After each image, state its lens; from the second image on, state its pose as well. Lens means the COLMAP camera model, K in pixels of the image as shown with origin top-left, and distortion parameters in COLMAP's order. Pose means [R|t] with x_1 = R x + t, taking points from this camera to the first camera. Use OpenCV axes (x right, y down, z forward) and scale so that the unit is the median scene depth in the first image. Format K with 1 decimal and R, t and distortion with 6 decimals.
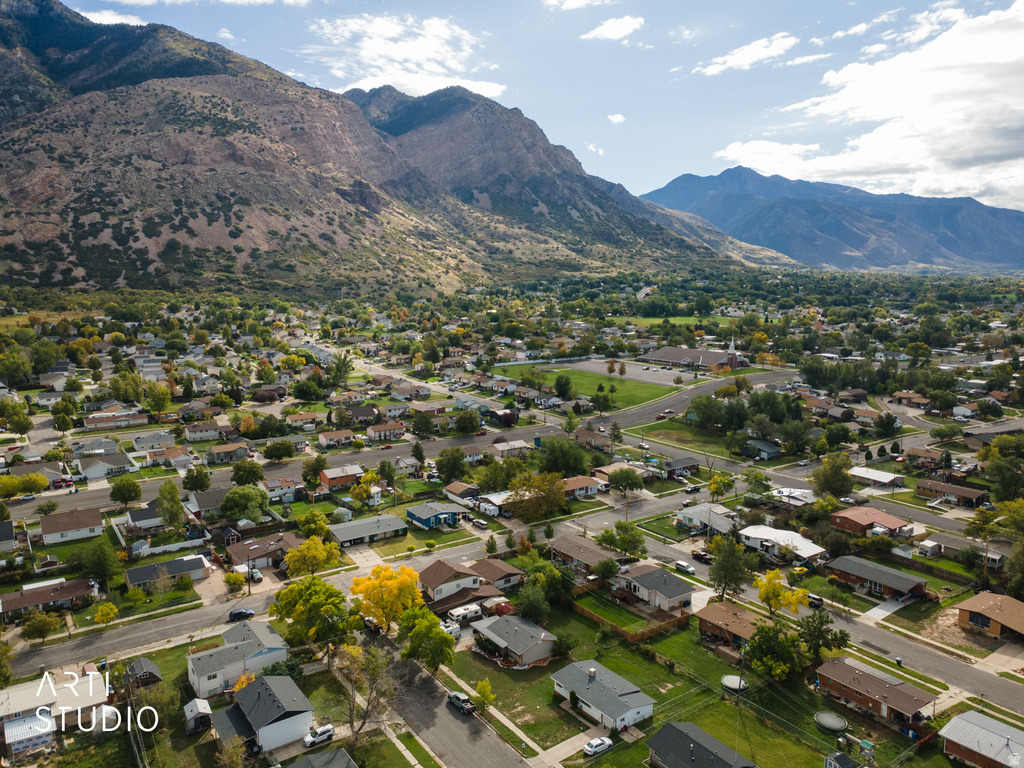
lens RADIAL K [[748.6, 0, 507.4], [0, 748.6, 383.9], [0, 0, 1]] dist [0.055525, -0.008173]
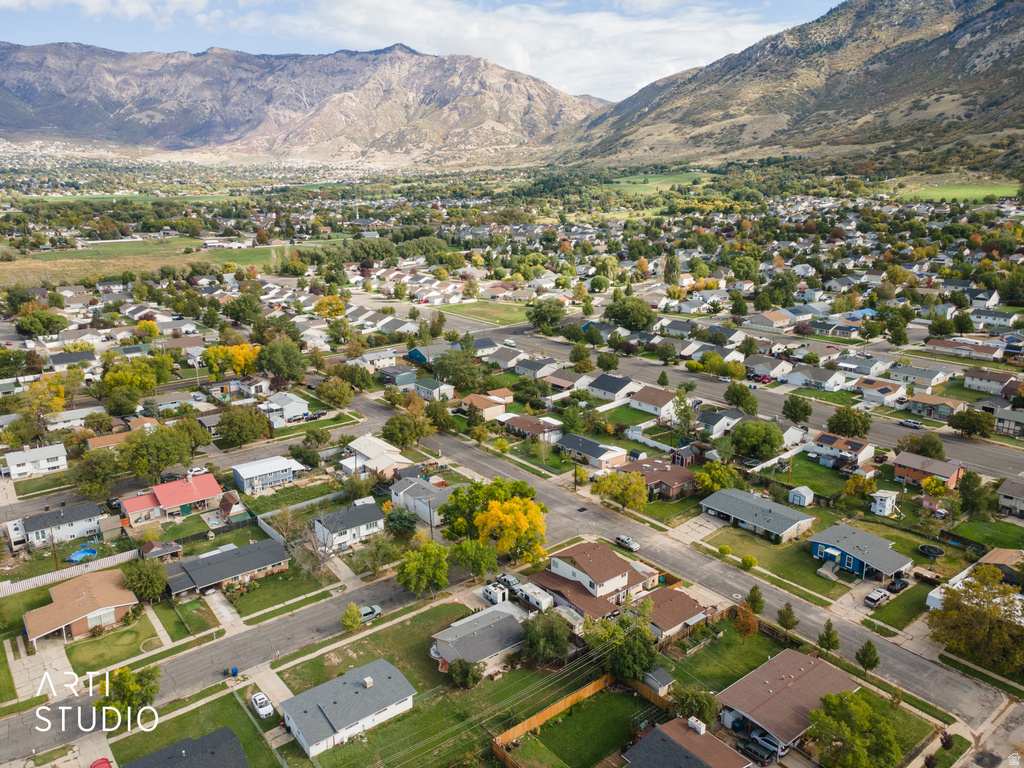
lens RADIAL K [[740.0, 0, 502.3], [0, 740.0, 384.0], [0, 0, 1]] dist [0.052641, 0.027799]
pose [[0.033396, 0.251899, -0.967177, 0.545335], [-0.138218, 0.959582, 0.245149, -0.092841], [0.989839, 0.125494, 0.066863, 0.709559]]
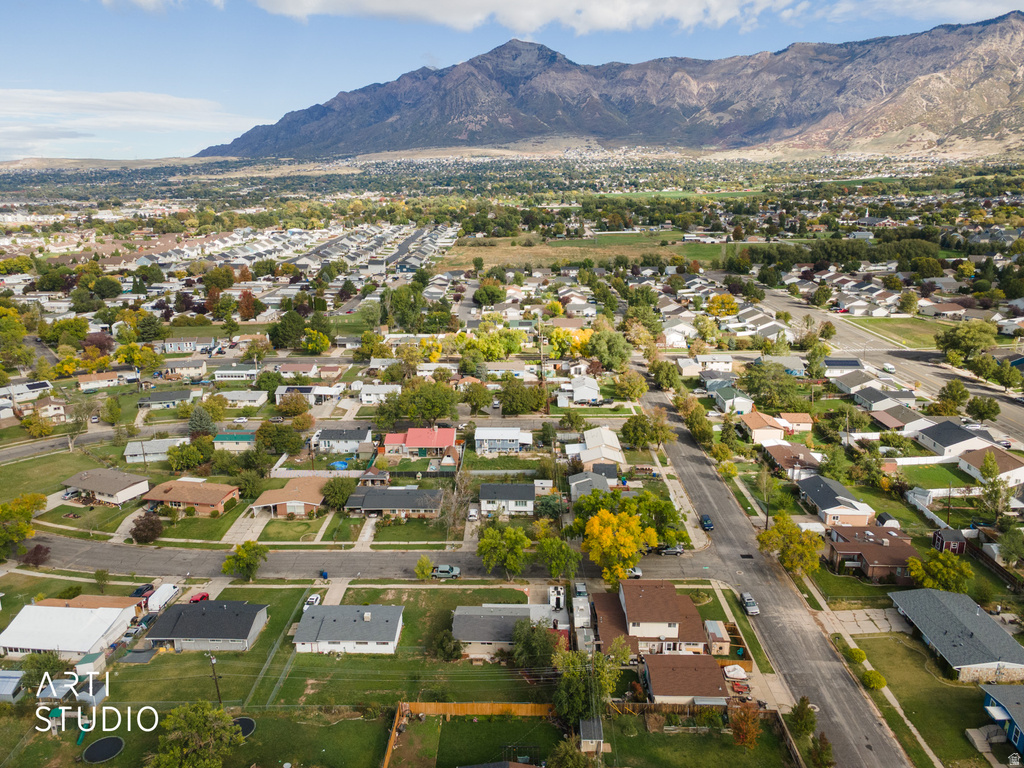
lens RADIAL K [[748.6, 0, 507.4], [0, 748.6, 383.9], [0, 0, 1]] dist [0.055525, -0.008173]
pose [[-0.604393, 0.199888, -0.771203, 0.444519], [-0.117908, 0.934911, 0.334723, -0.139769], [0.787913, 0.293235, -0.541485, 1.044897]]
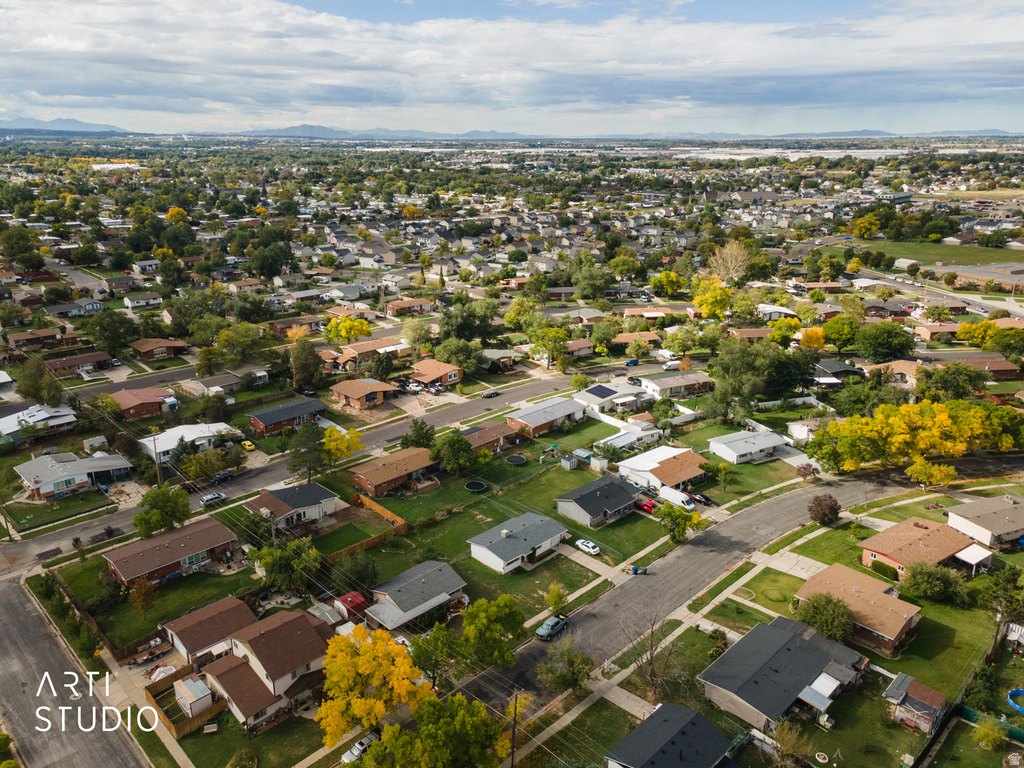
lens RADIAL K [[740.0, 0, 502.3], [0, 740.0, 384.0], [0, 0, 1]] dist [0.052641, 0.027799]
pose [[-0.144090, -0.318658, 0.936854, -0.517483], [0.148788, 0.928994, 0.338869, -0.100339], [-0.978315, 0.188220, -0.086446, 0.711743]]
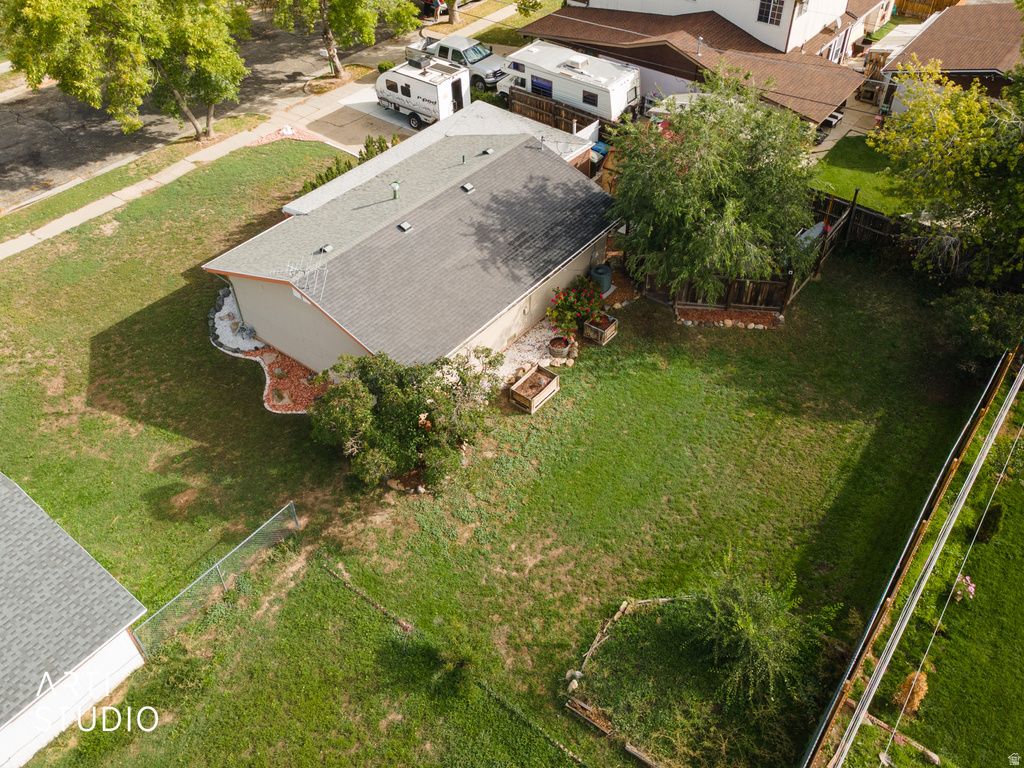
lens RADIAL K [[748.6, 0, 507.4], [0, 748.6, 383.9], [0, 0, 1]] dist [0.055525, -0.008173]
pose [[0.268309, 0.666651, -0.695404, 0.135008], [-0.122545, 0.739628, 0.661765, 0.177851], [0.955507, -0.092340, 0.280143, 0.731225]]
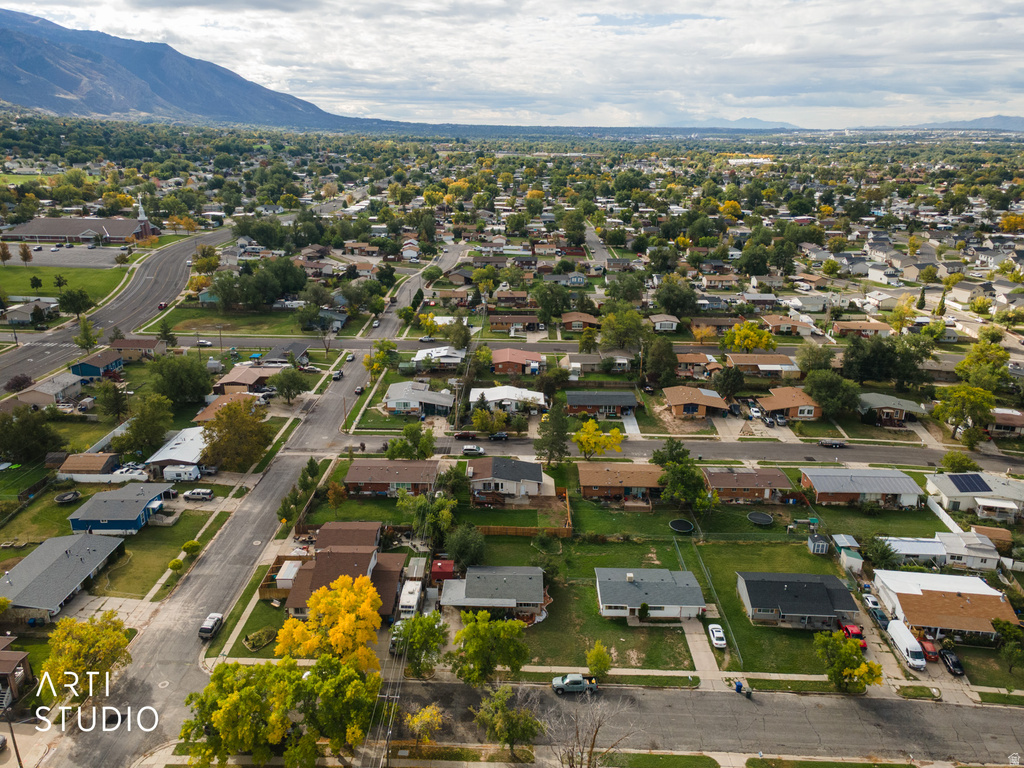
lens RADIAL K [[748.6, 0, 507.4], [0, 748.6, 383.9], [0, 0, 1]] dist [0.055525, -0.008173]
pose [[0.596688, -0.258282, 0.759772, -0.411380], [0.112991, 0.964397, 0.239106, -0.053172], [-0.794479, -0.056824, 0.604627, 0.392474]]
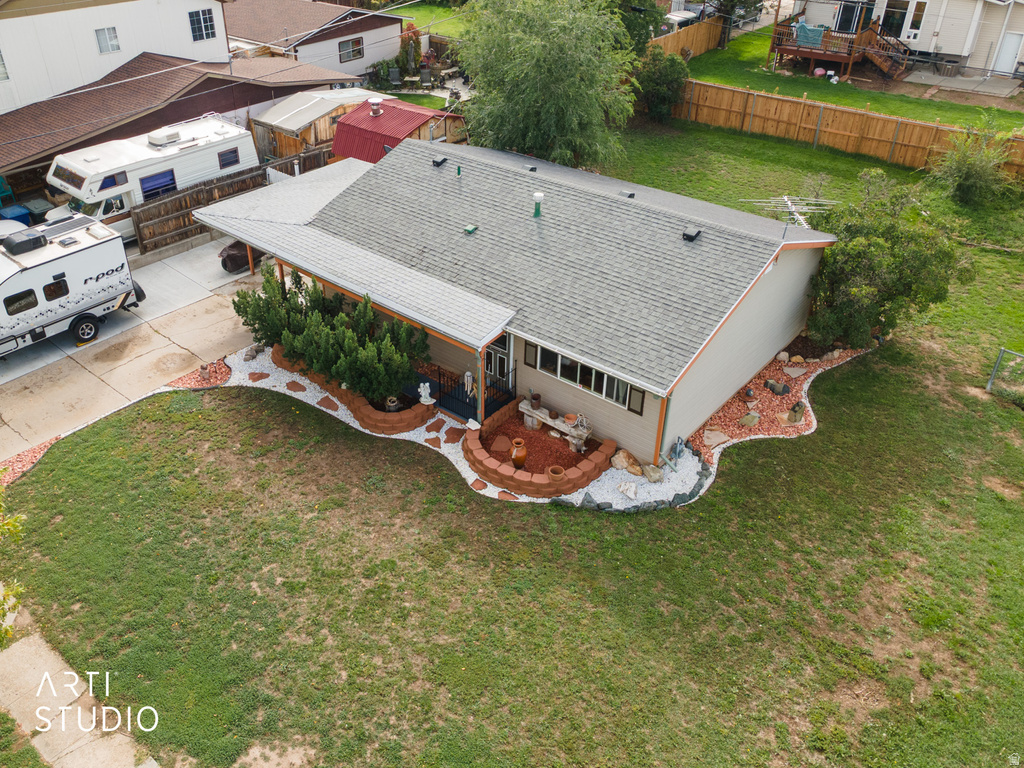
lens RADIAL K [[817.5, 0, 427.0], [0, 817.5, 439.9], [0, 0, 1]] dist [0.040788, -0.002572]
pose [[0.980986, -0.145503, 0.128436, -0.024444], [0.064801, 0.869351, 0.489929, 0.218769], [-0.182942, -0.472290, 0.862249, 0.646633]]
